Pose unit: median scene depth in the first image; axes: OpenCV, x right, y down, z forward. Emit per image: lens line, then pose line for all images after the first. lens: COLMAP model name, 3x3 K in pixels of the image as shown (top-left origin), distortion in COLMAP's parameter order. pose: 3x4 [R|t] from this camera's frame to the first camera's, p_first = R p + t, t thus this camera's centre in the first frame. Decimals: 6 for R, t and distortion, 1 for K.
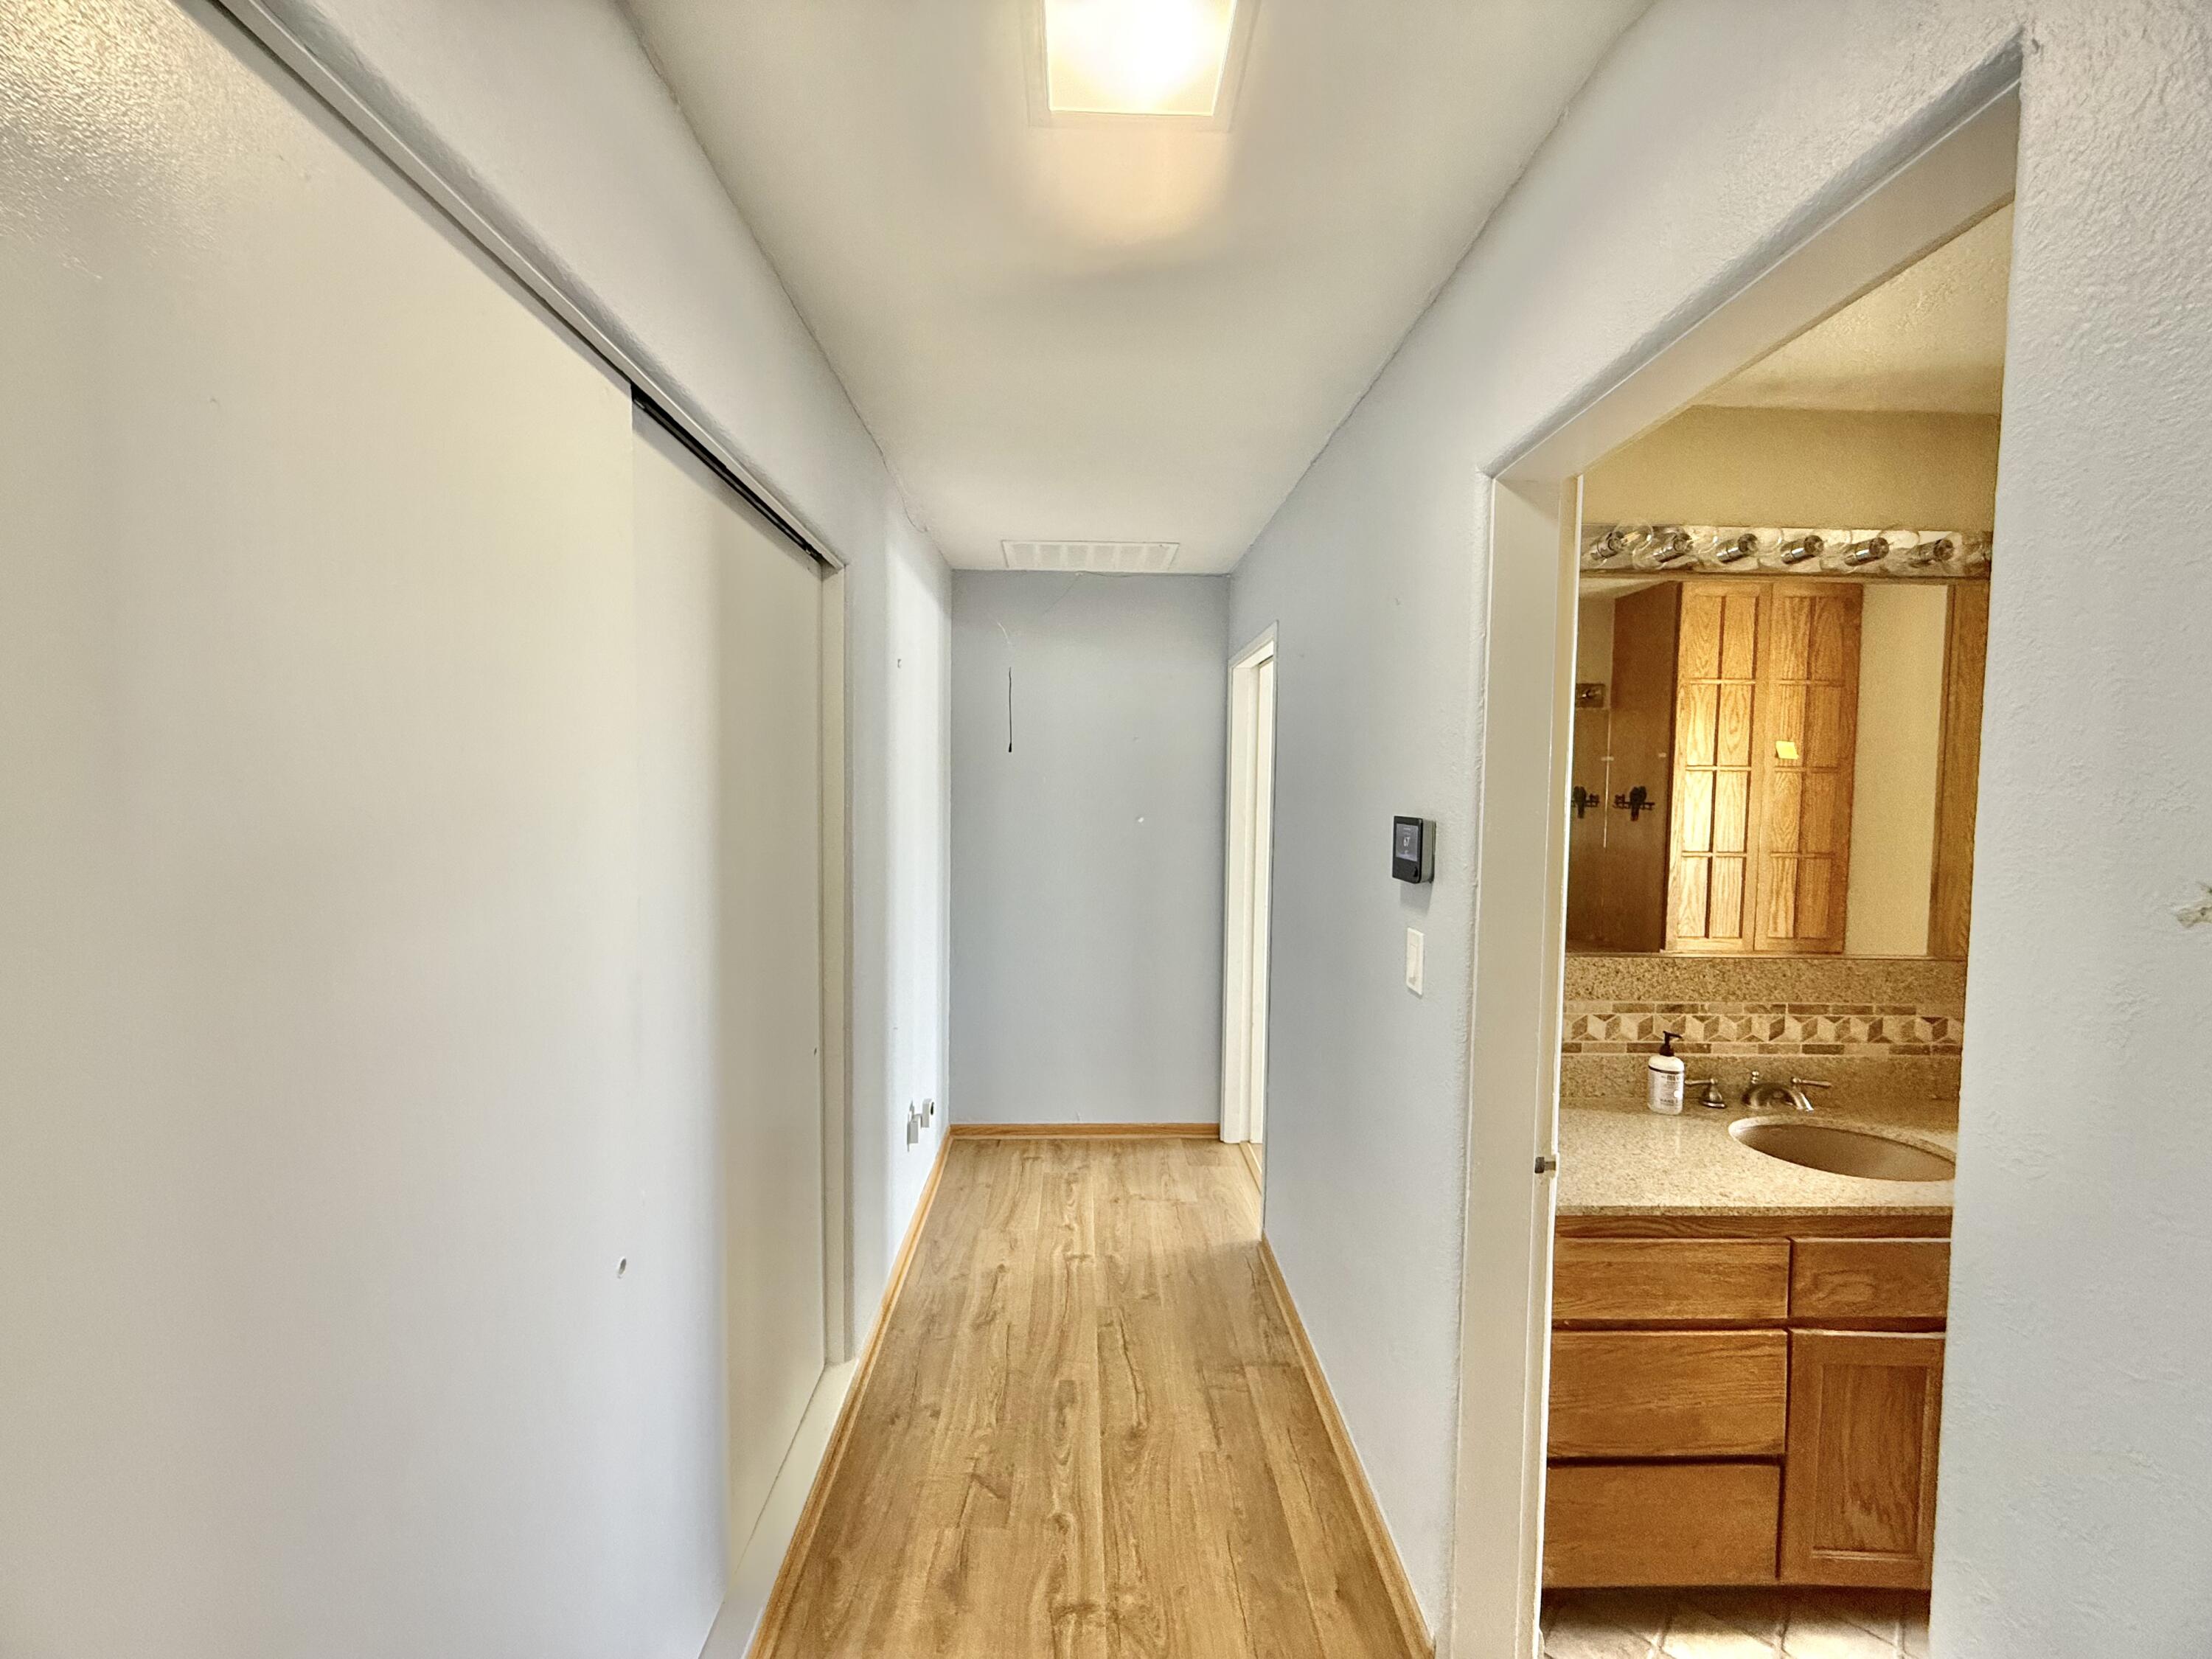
lens RADIAL K [[881.0, 0, 1097.4], [0, 881.0, 834.5], [0, 0, 1]] dist [-0.000172, -0.000317]
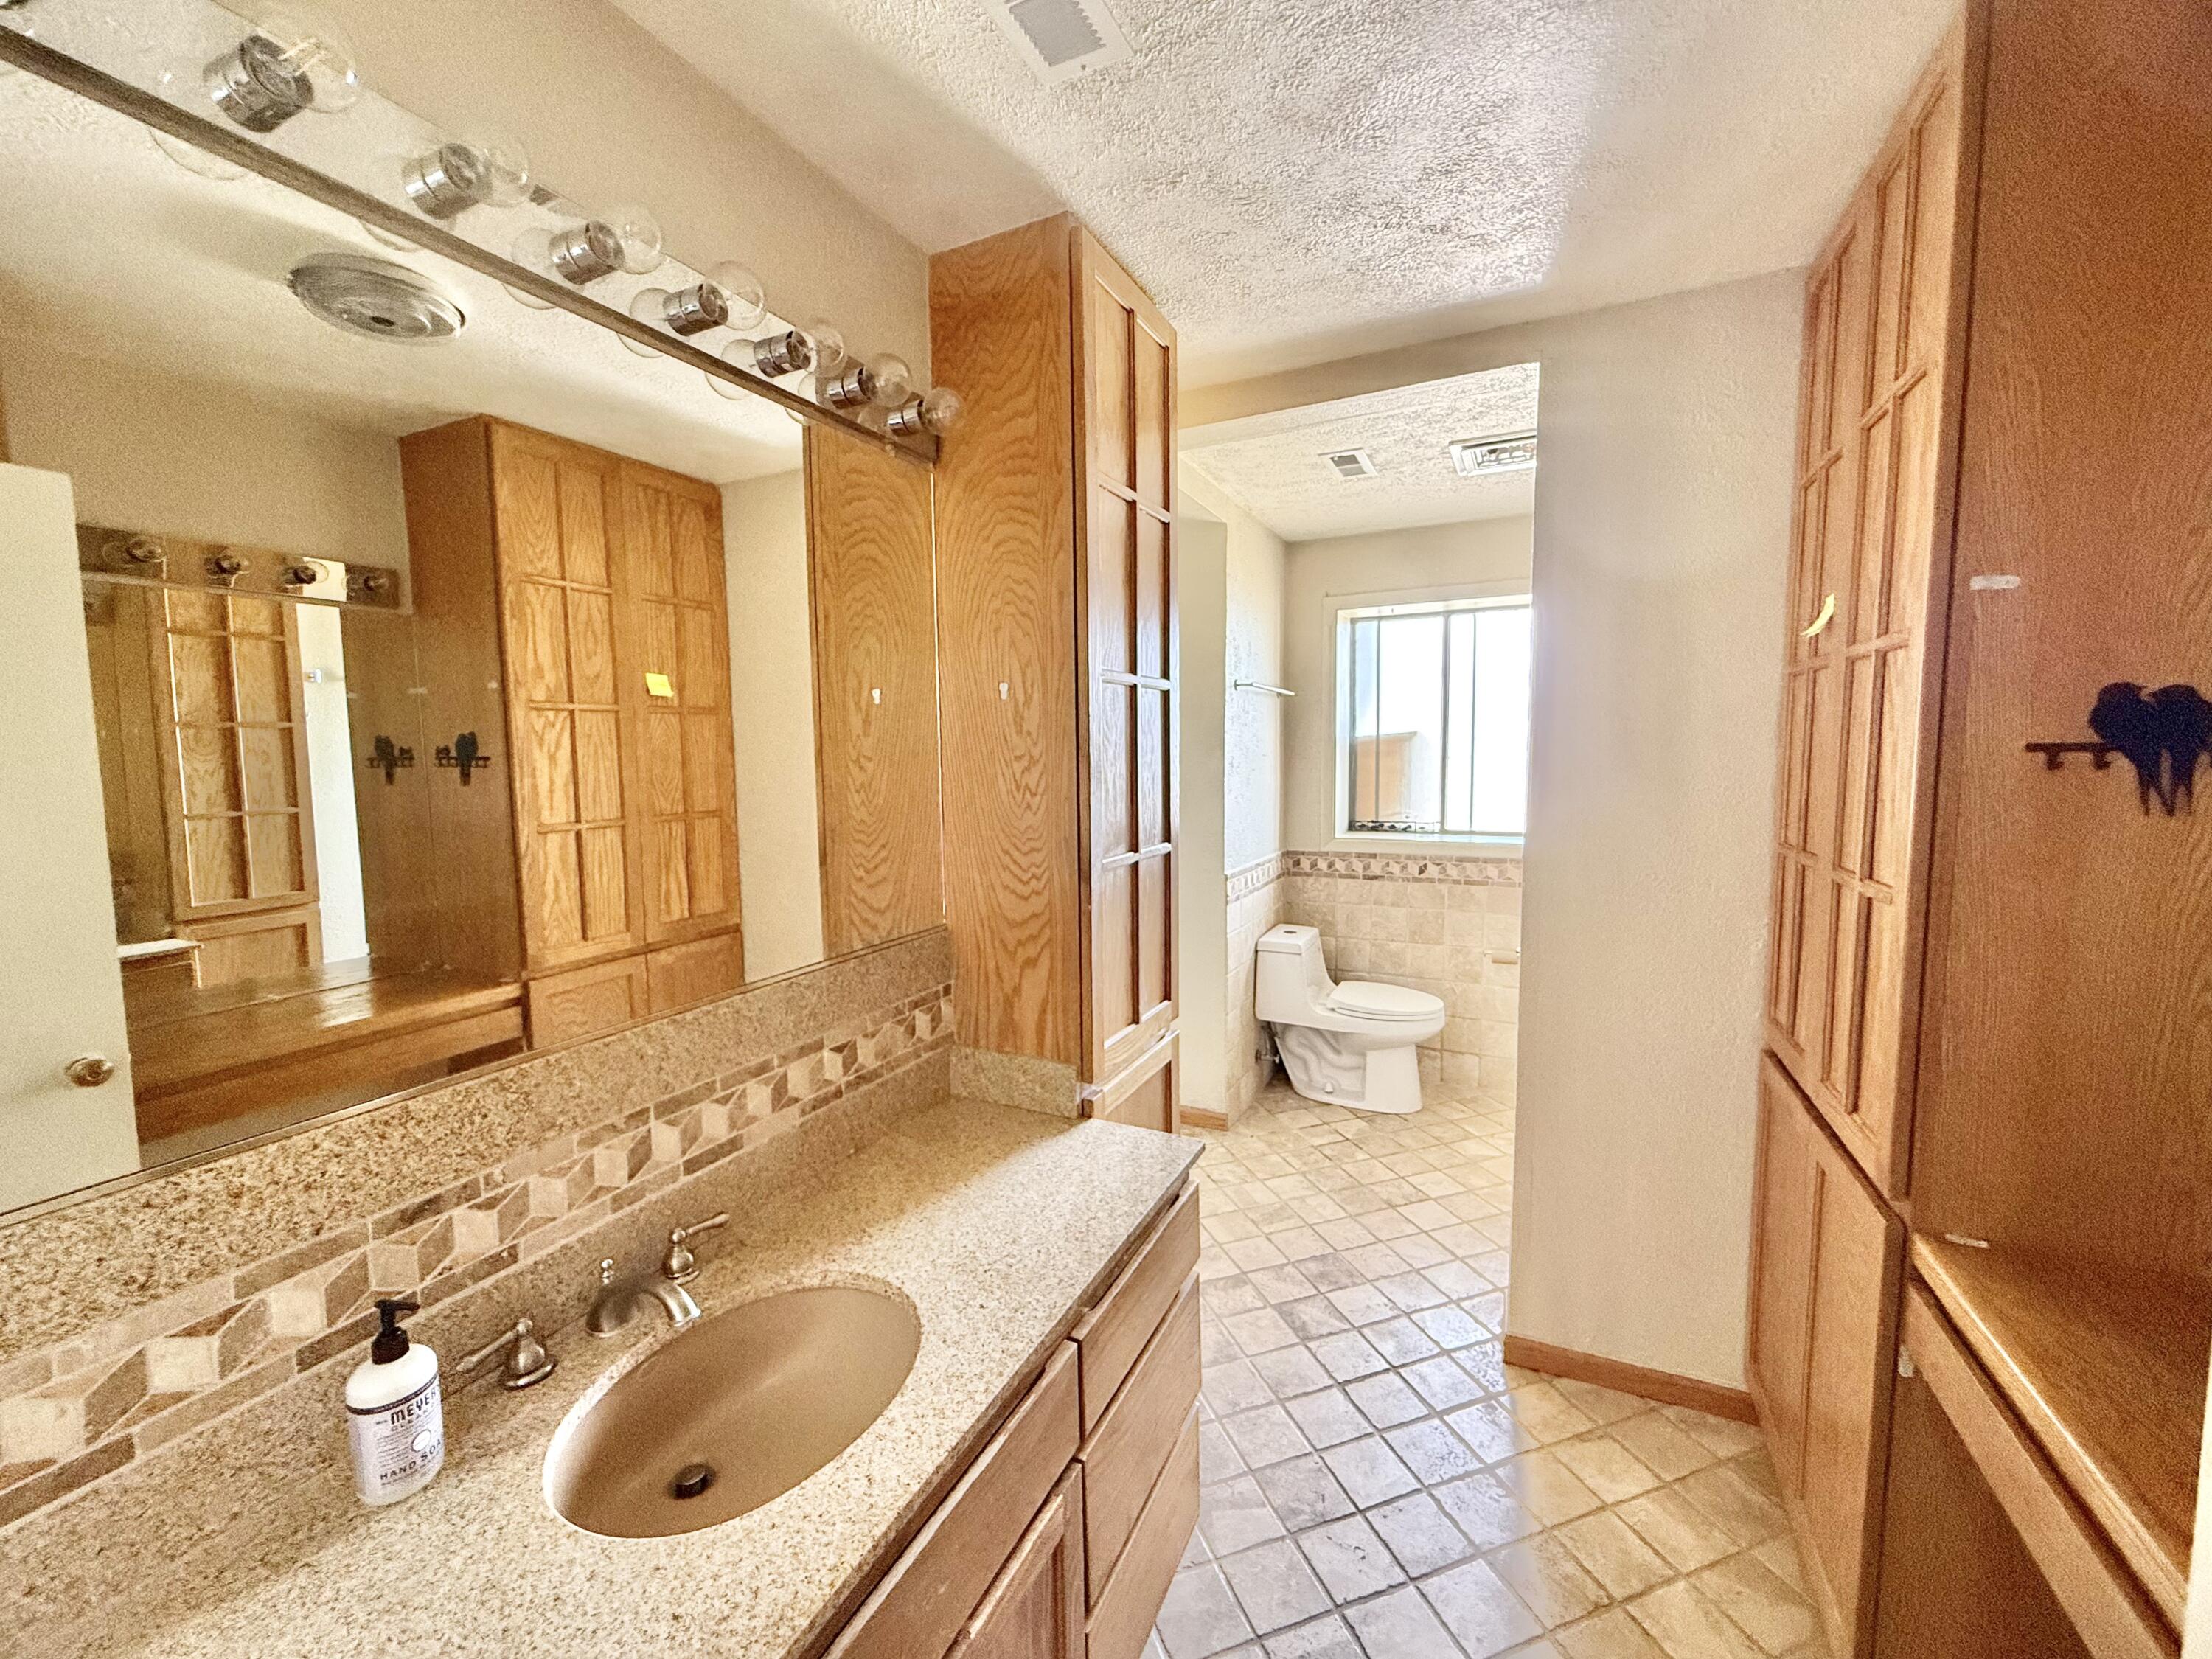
lens RADIAL K [[881.0, 0, 1098.4], [0, 881.0, 825.0], [0, 0, 1]] dist [-0.000172, -0.000317]
pose [[0.466410, -0.094497, 0.879507, 0.439120], [0.062871, 0.995304, 0.073598, -0.007938], [-0.882332, 0.020969, 0.470161, 0.481265]]
